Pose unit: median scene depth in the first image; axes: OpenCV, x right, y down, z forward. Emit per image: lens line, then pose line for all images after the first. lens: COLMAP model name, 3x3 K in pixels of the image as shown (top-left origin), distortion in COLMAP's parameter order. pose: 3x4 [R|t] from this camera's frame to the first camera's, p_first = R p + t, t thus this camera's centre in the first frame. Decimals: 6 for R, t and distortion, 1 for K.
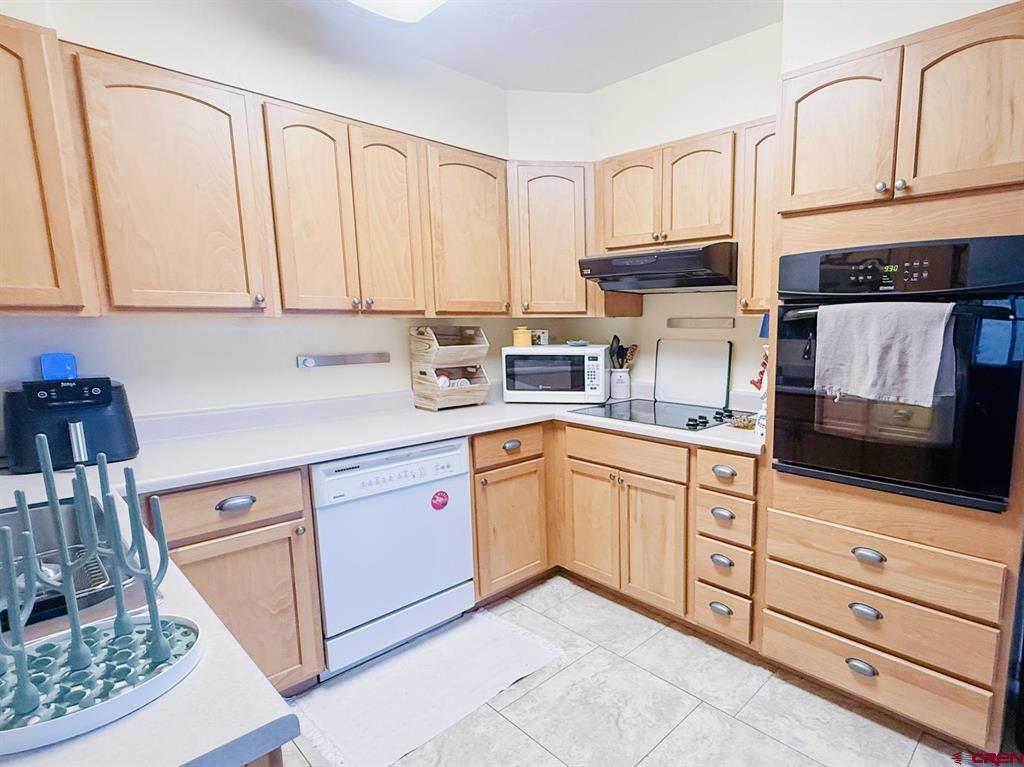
lens RADIAL K [[555.6, 0, 619.8], [0, 555.6, 402.3], [0, 0, 1]] dist [0.000717, 0.001905]
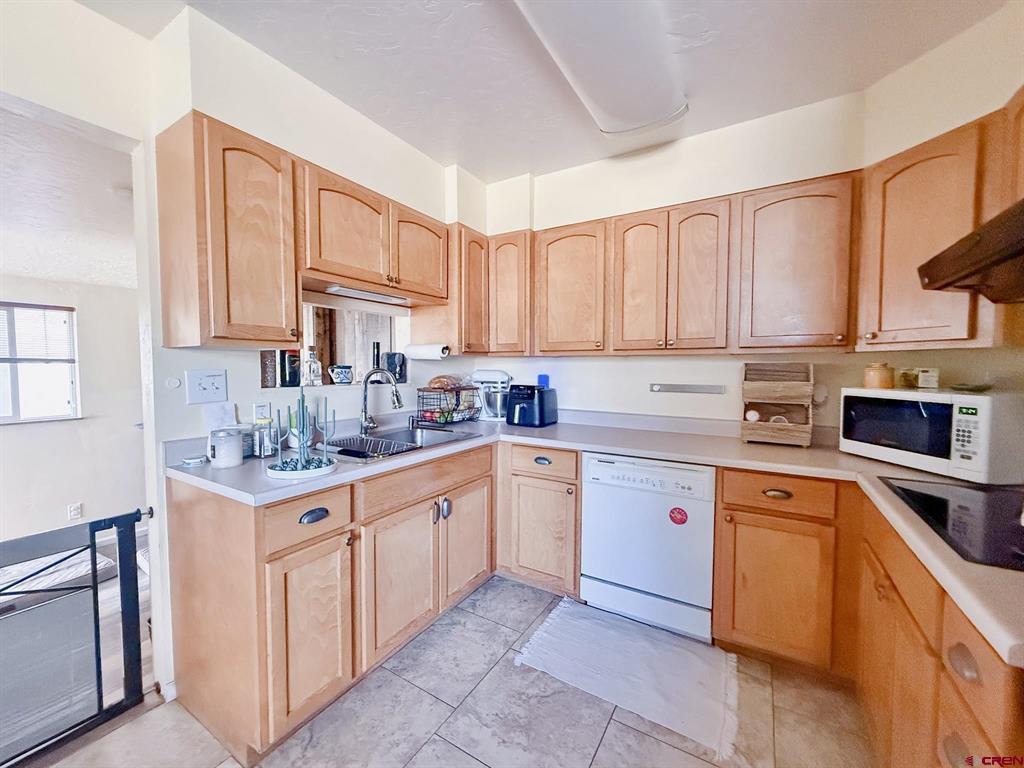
lens RADIAL K [[418.1, 0, 506.9], [0, 418.1, 384.2], [0, 0, 1]] dist [-0.002719, 0.000317]
pose [[0.148310, 0.044261, -0.987950, 0.421945], [-0.148808, 0.988622, 0.021953, -0.049236], [0.977681, 0.143759, 0.153209, 0.487321]]
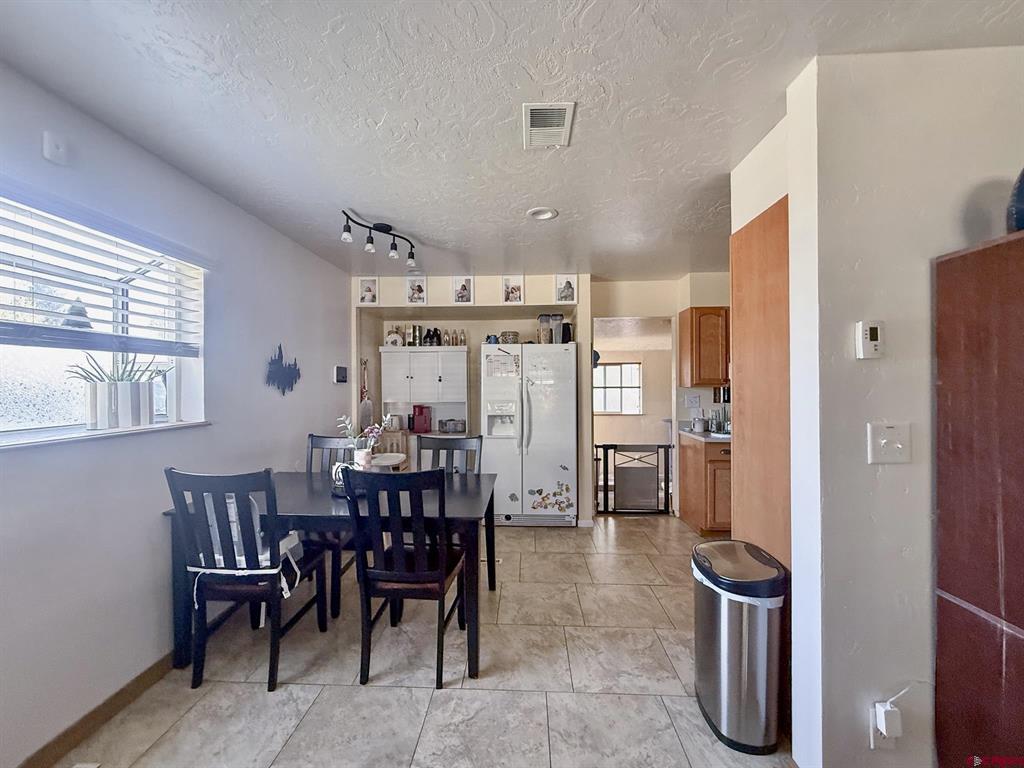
lens RADIAL K [[418.1, 0, 513.2], [0, 418.1, 386.7], [0, 0, 1]] dist [-0.002719, 0.000317]
pose [[-0.784983, 0.006621, -0.619482, 1.395291], [-0.089063, 0.988350, 0.123421, -0.173332], [0.613082, 0.152057, -0.775248, 1.024182]]
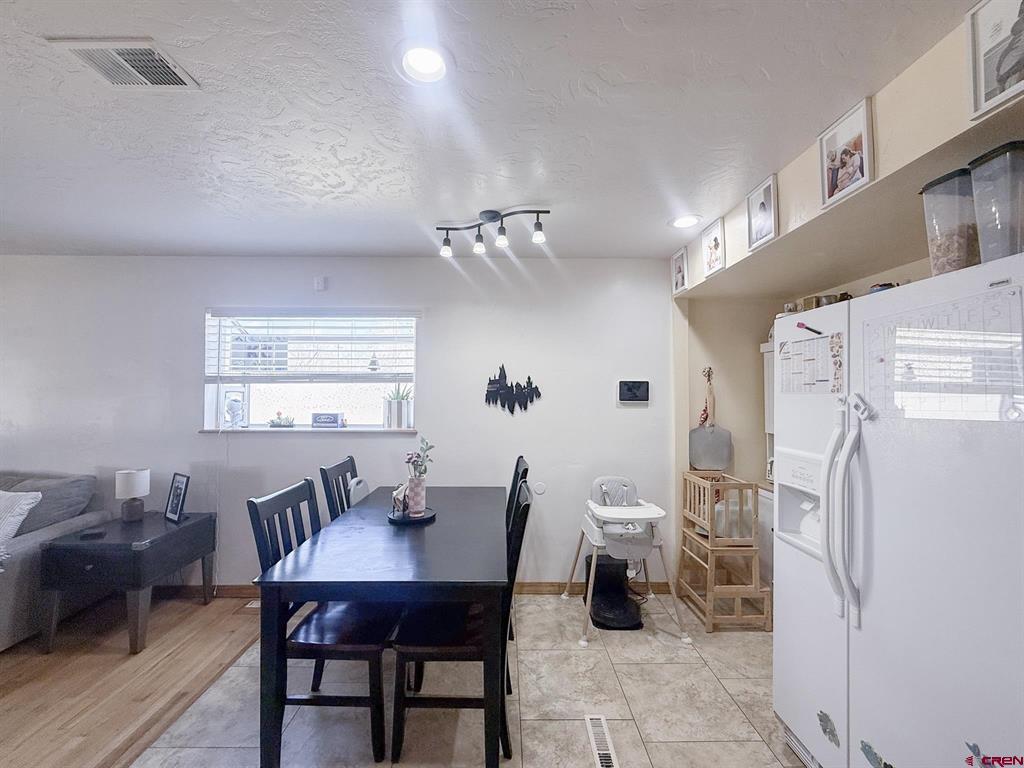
lens RADIAL K [[418.1, 0, 506.7], [0, 418.1, 386.5], [0, 0, 1]] dist [-0.002719, 0.000317]
pose [[-0.650319, 0.012306, 0.759561, 0.181940], [0.111749, 0.990541, 0.079628, -0.118970], [-0.751397, 0.136663, -0.645543, 0.459896]]
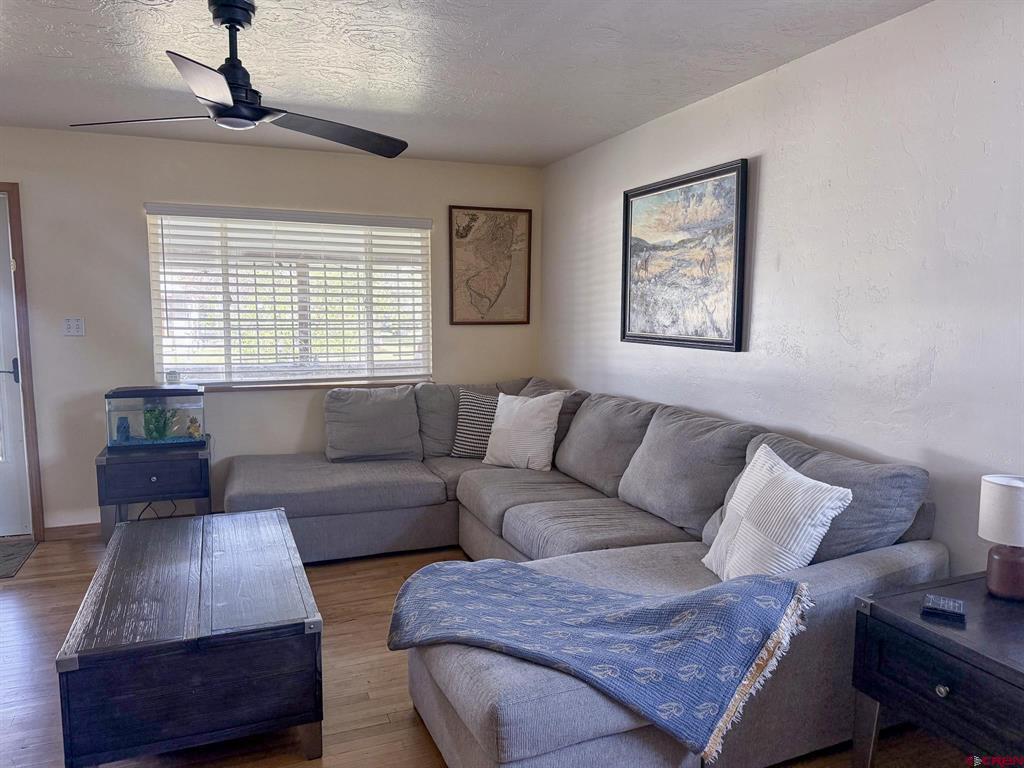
lens RADIAL K [[728.2, 0, 510.6], [0, 728.2, 389.7], [0, 0, 1]] dist [0.048090, -0.068494]
pose [[0.464569, -0.099028, 0.879983, 0.732758], [0.130071, 0.990580, 0.042806, -0.130092], [-0.875932, 0.094574, 0.473073, 0.629904]]
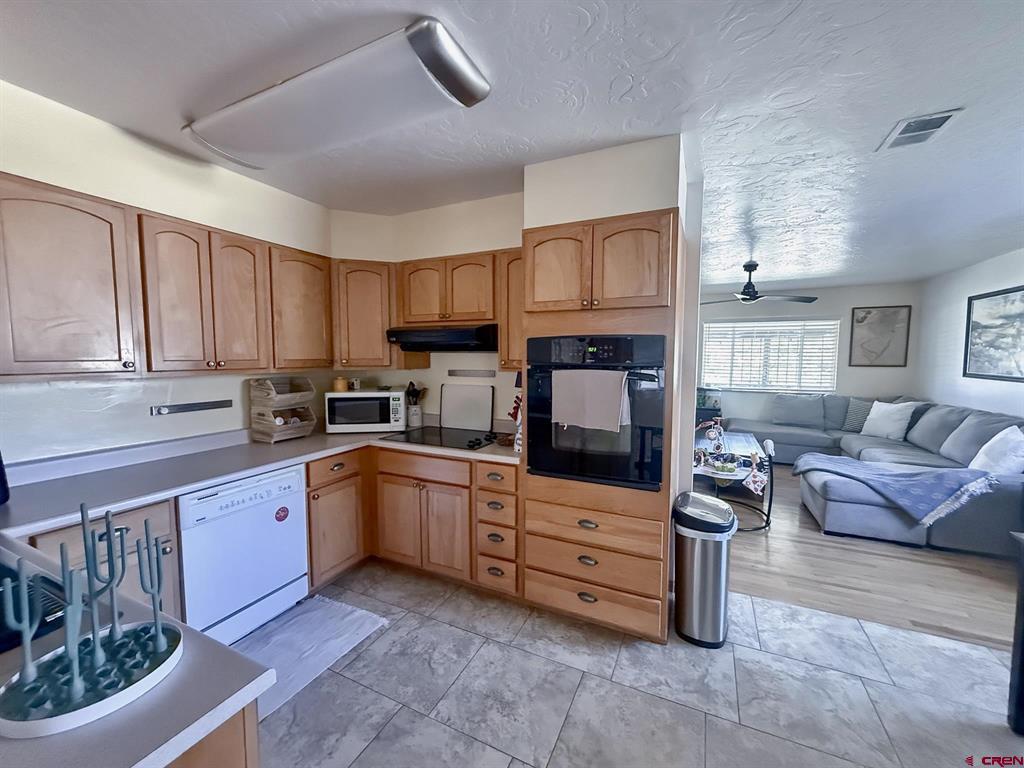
lens RADIAL K [[418.1, 0, 505.2], [0, 418.1, 385.5], [0, 0, 1]] dist [-0.002719, 0.000317]
pose [[0.966804, -0.016981, 0.254954, -0.060691], [0.036375, 0.996774, -0.071545, -0.034318], [-0.252916, 0.078443, 0.964303, -0.095748]]
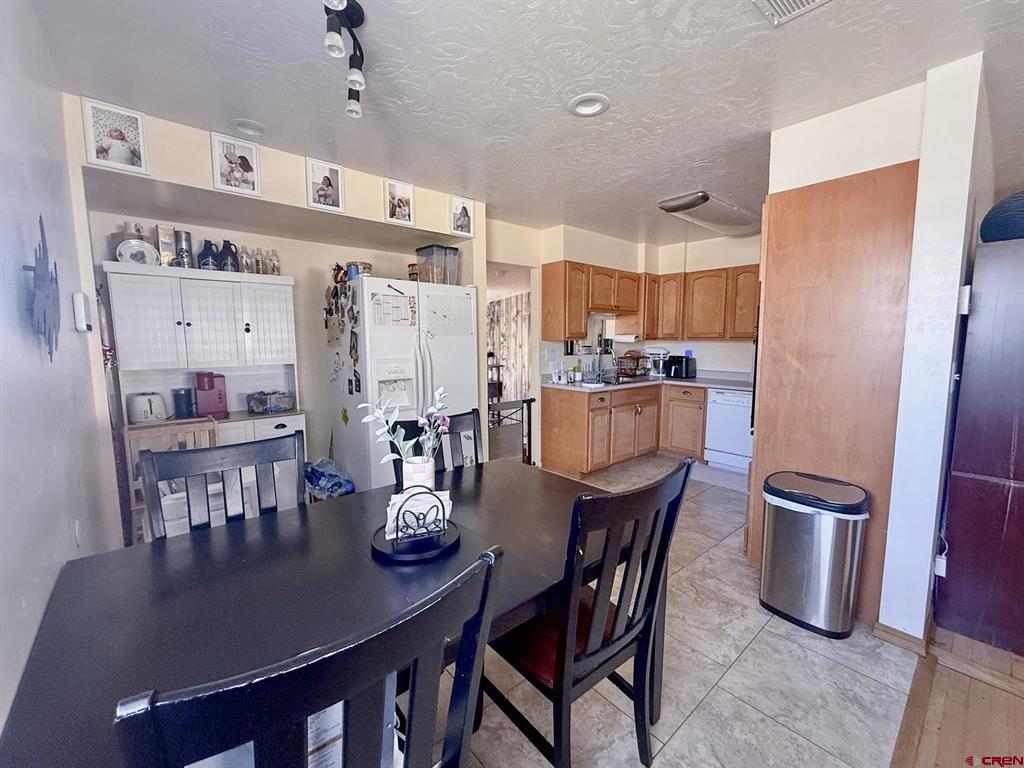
lens RADIAL K [[418.1, 0, 517.2], [0, 418.1, 386.5], [0, 0, 1]] dist [-0.002719, 0.000317]
pose [[-0.146395, 0.111514, -0.982921, 1.540286], [-0.145751, 0.980350, 0.132930, -0.039404], [0.978430, 0.162722, -0.127265, 0.204327]]
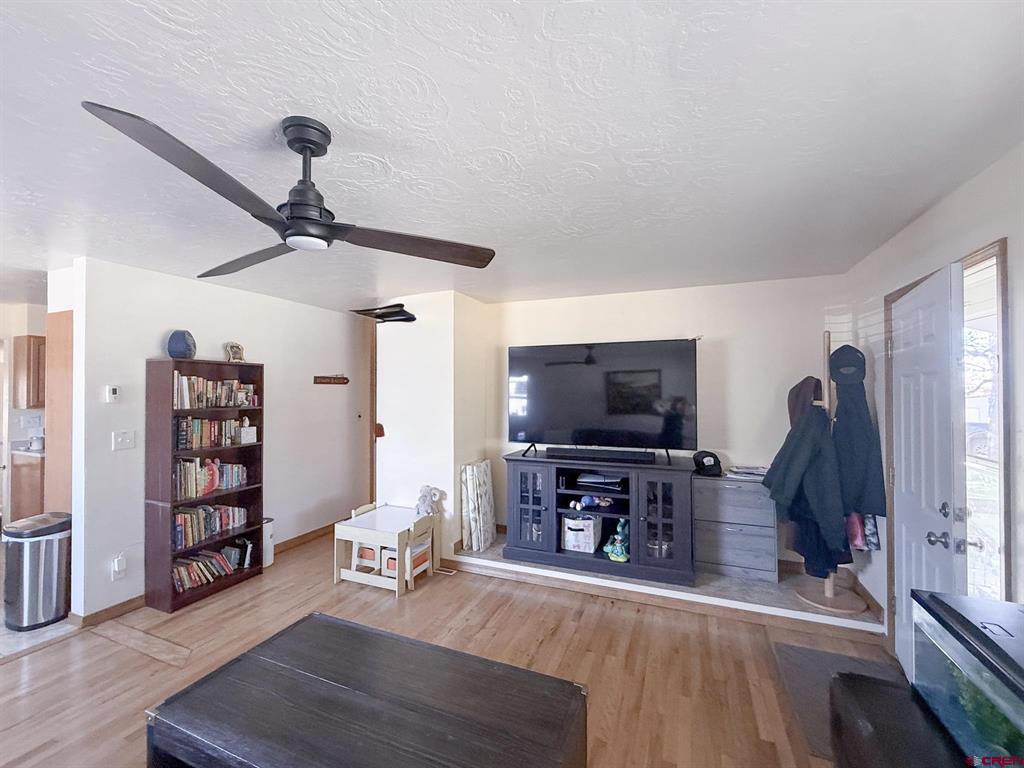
lens RADIAL K [[418.1, 0, 504.3], [0, 418.1, 387.6], [0, 0, 1]] dist [-0.002719, 0.000317]
pose [[0.303980, -0.012393, -0.952598, 2.161185], [-0.145760, 0.987538, -0.059360, -0.315870], [0.941462, 0.156895, 0.298386, 1.566058]]
